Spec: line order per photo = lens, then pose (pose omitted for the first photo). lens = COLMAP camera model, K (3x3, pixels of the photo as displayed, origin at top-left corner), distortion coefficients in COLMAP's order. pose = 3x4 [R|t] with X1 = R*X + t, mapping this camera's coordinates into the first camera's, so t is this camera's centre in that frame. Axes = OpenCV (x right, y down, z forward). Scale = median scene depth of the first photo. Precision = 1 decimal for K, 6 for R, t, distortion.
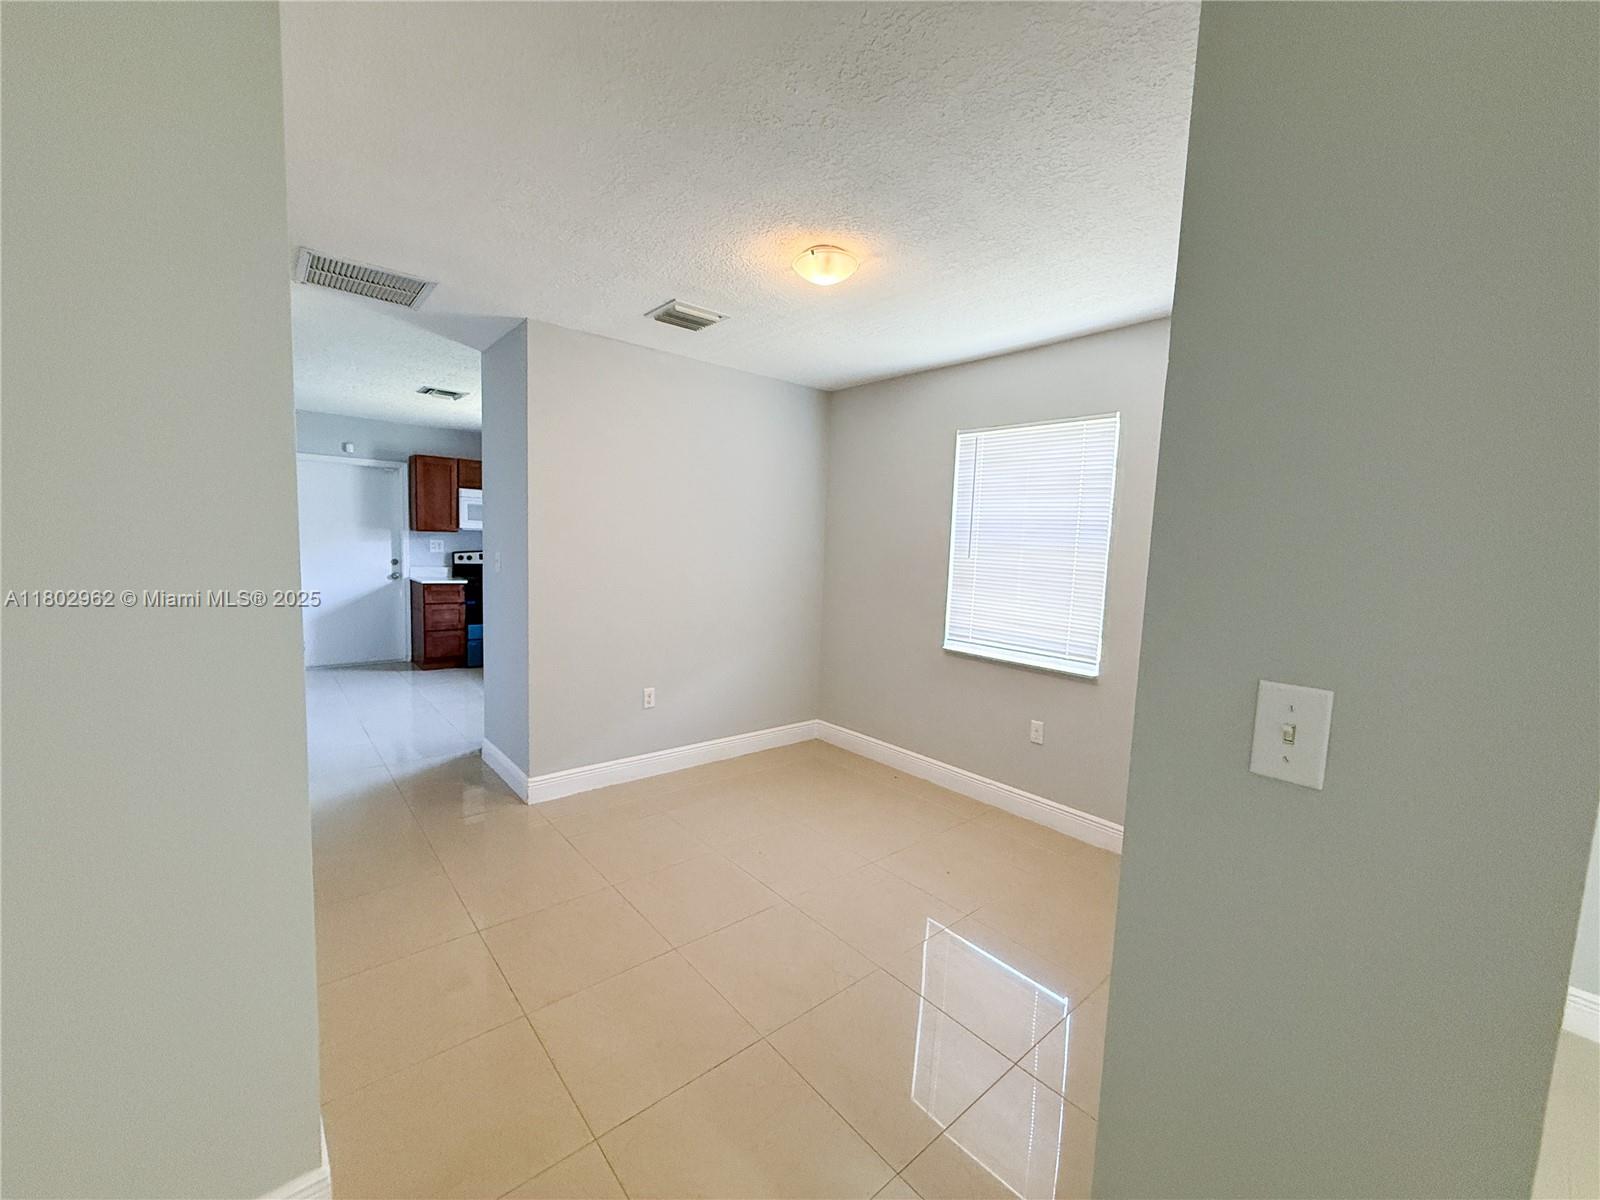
lens RADIAL K [[644.8, 0, 775.8], [0, 644.8, 603.2], [0, 0, 1]] dist [0.000722, 0.000032]
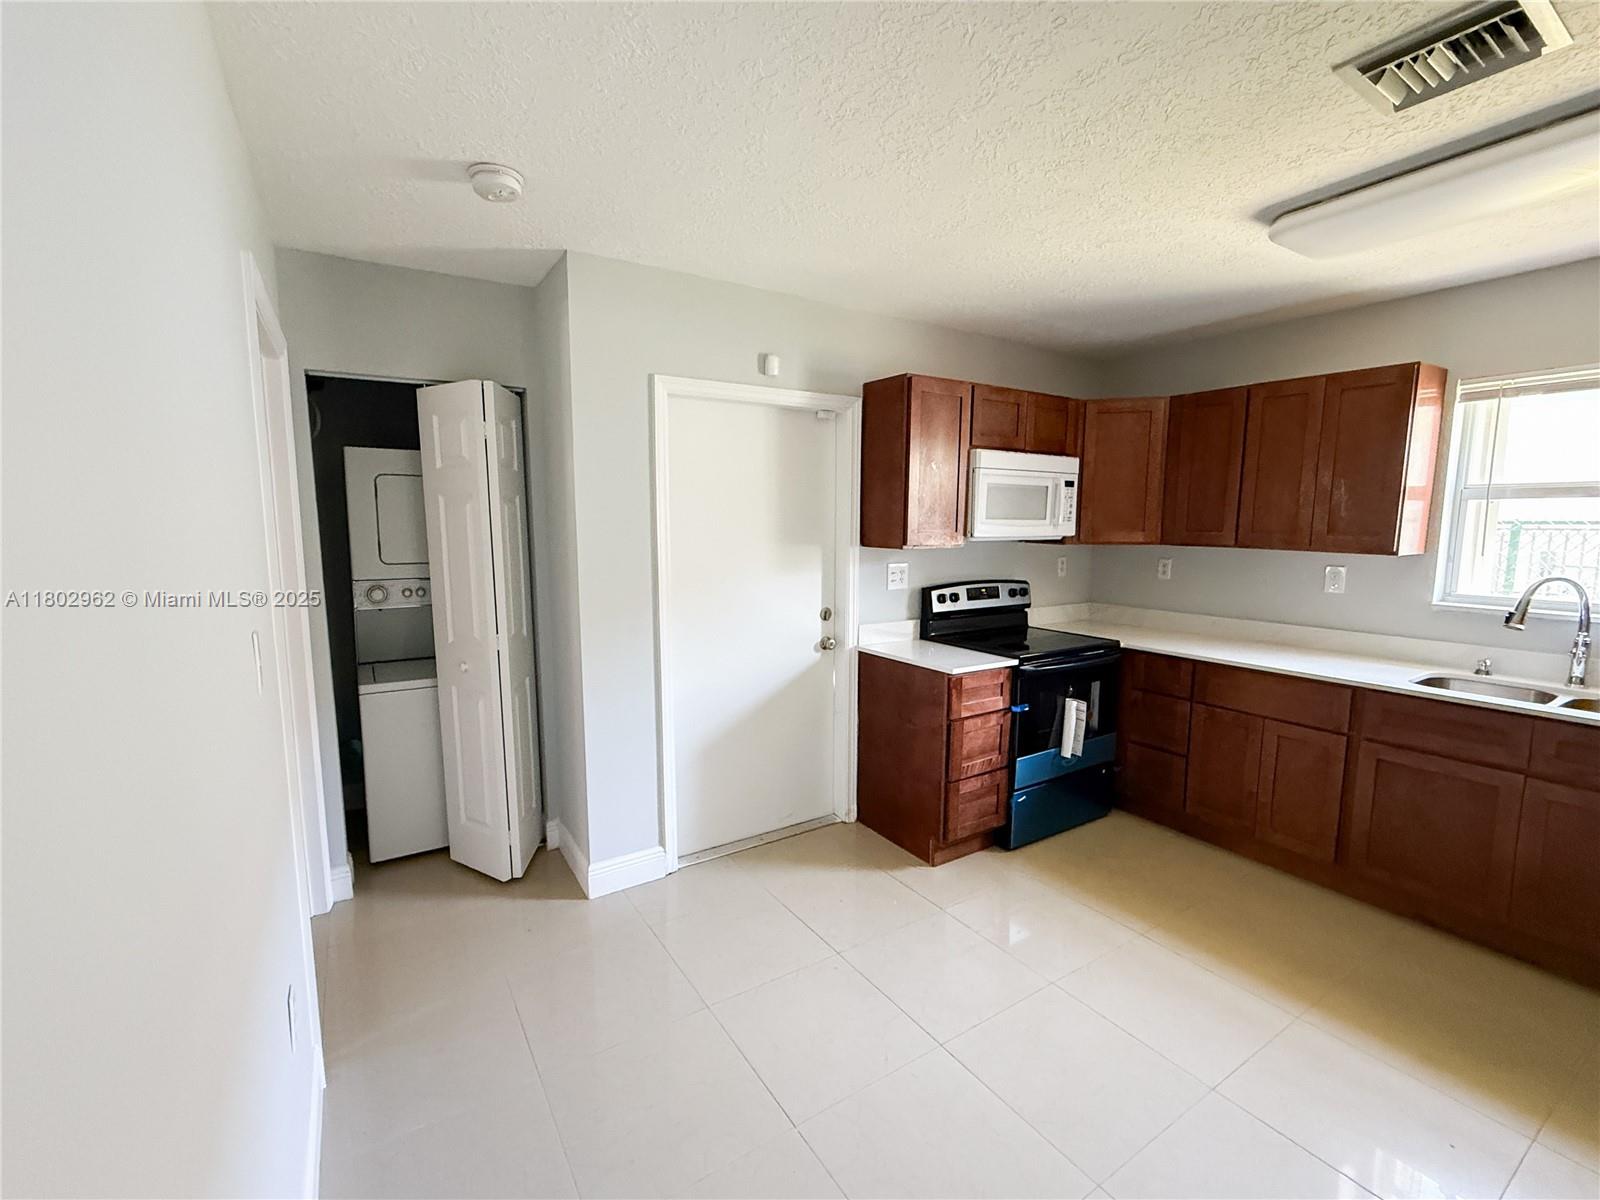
lens RADIAL K [[663.9, 0, 789.5], [0, 663.9, 600.2], [0, 0, 1]] dist [-0.001892, -0.000216]
pose [[0.990769, -0.020671, -0.133974, -0.556994], [0.023433, 0.999543, 0.019073, -0.084945], [0.133519, -0.022036, 0.990801, 0.521450]]
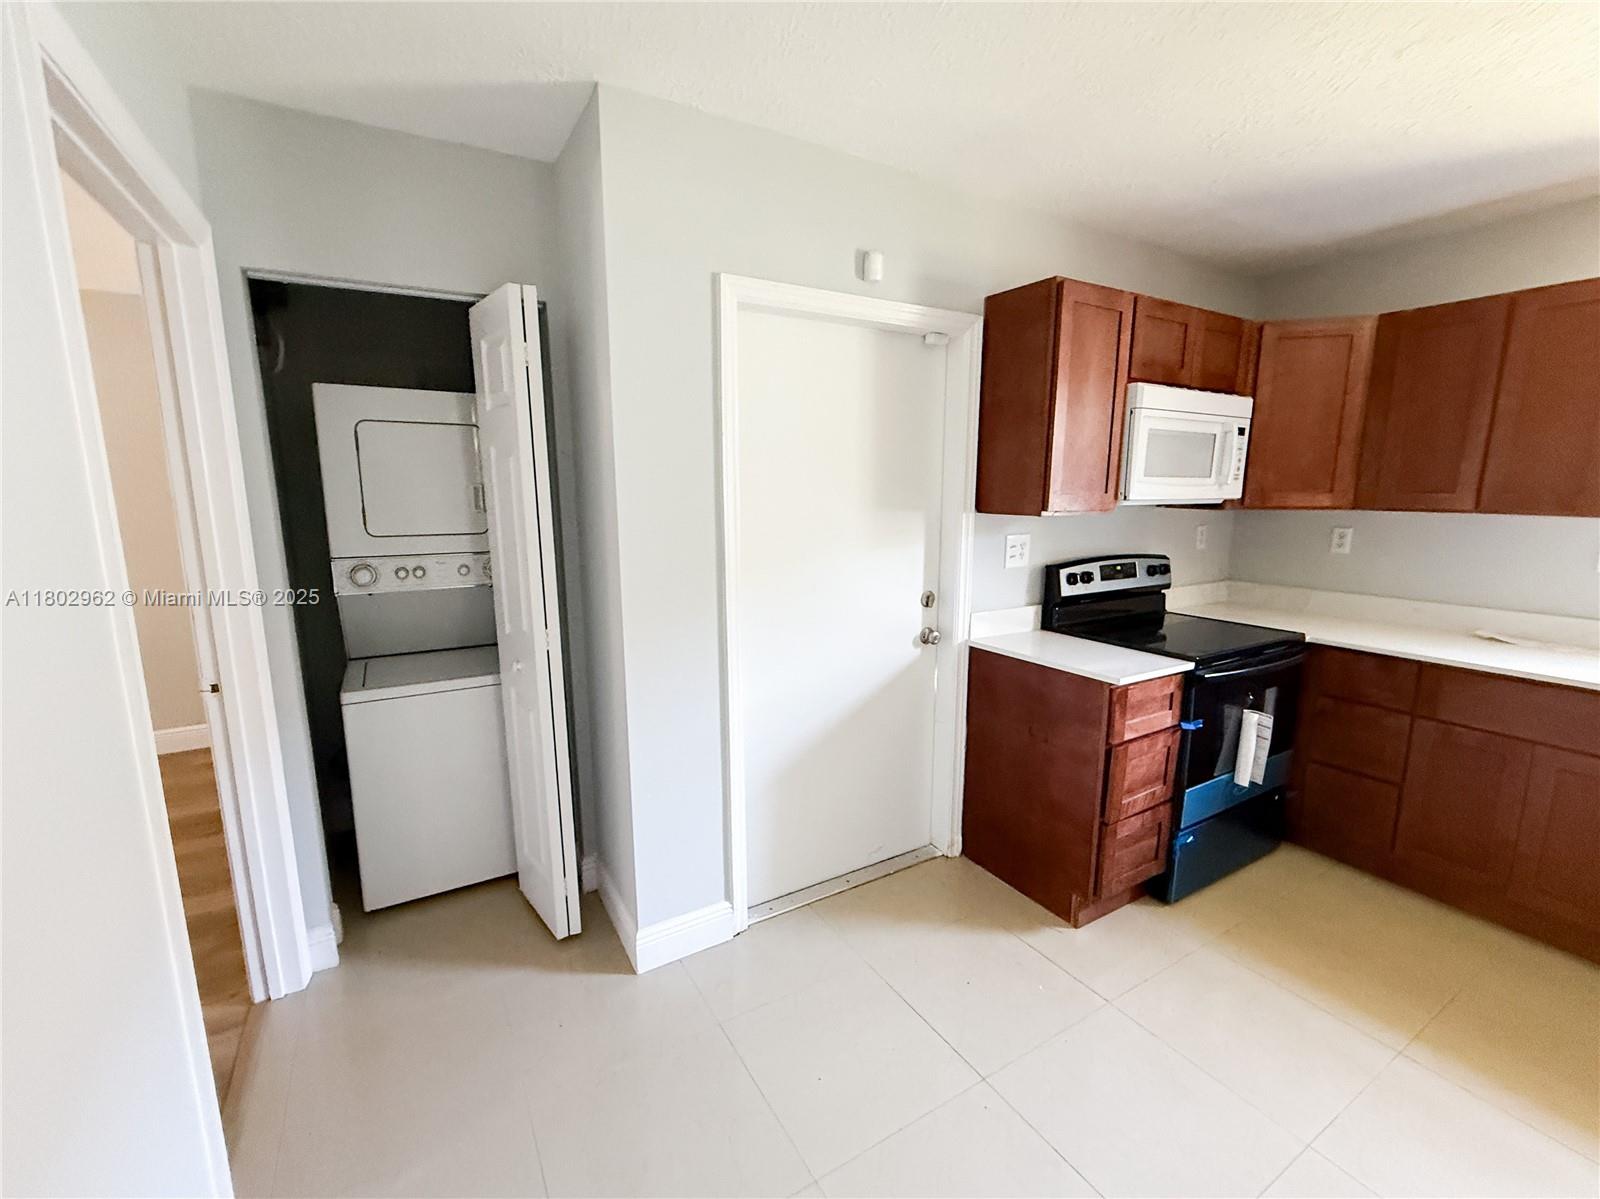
lens RADIAL K [[661.6, 0, 796.1], [0, 661.6, 598.4], [0, 0, 1]] dist [-0.000679, 0.000054]
pose [[0.985611, -0.012375, -0.168574, -0.607000], [0.023561, 0.997638, 0.064520, -0.091881], [0.167377, -0.067563, 0.983575, 0.618749]]
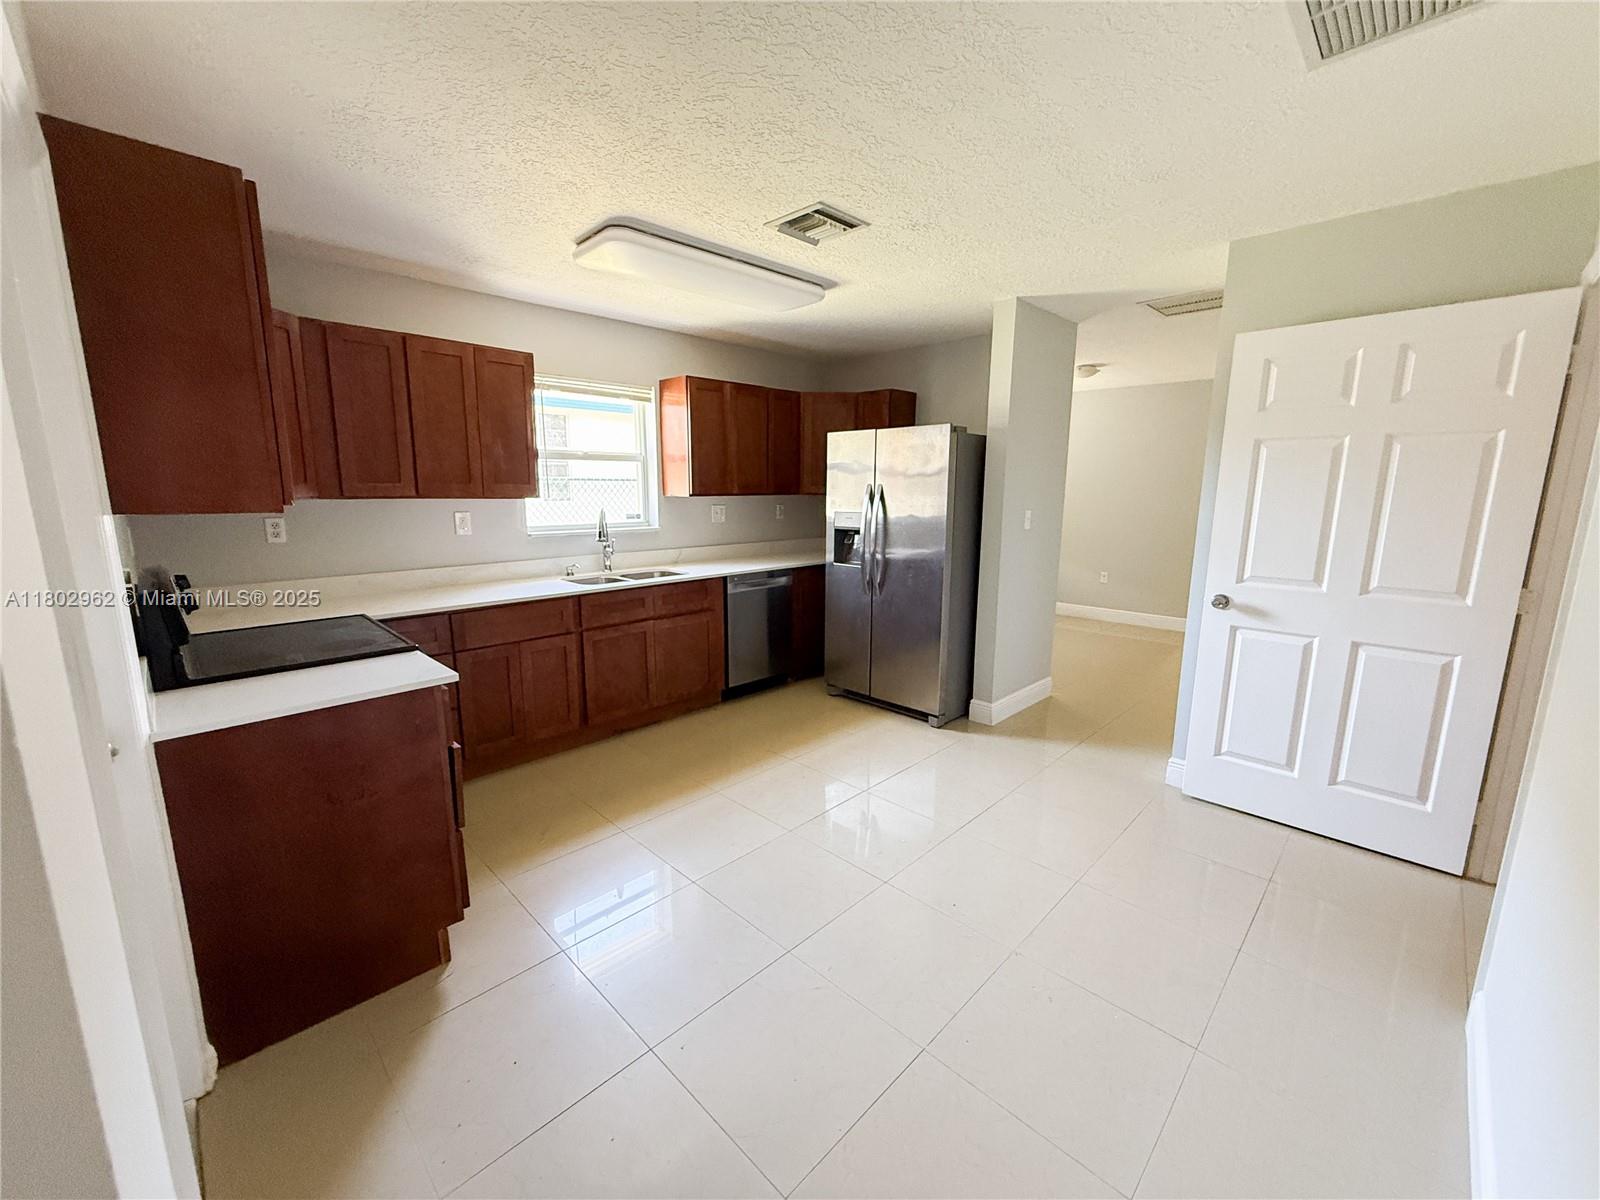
lens RADIAL K [[634.4, 0, 812.9], [0, 634.4, 597.6], [0, 0, 1]] dist [-0.000852, -0.000016]
pose [[-0.106351, -0.211709, 0.971529, -0.794674], [0.086809, 0.971363, 0.221176, -0.113263], [-0.990532, 0.107860, -0.084927, 0.804655]]
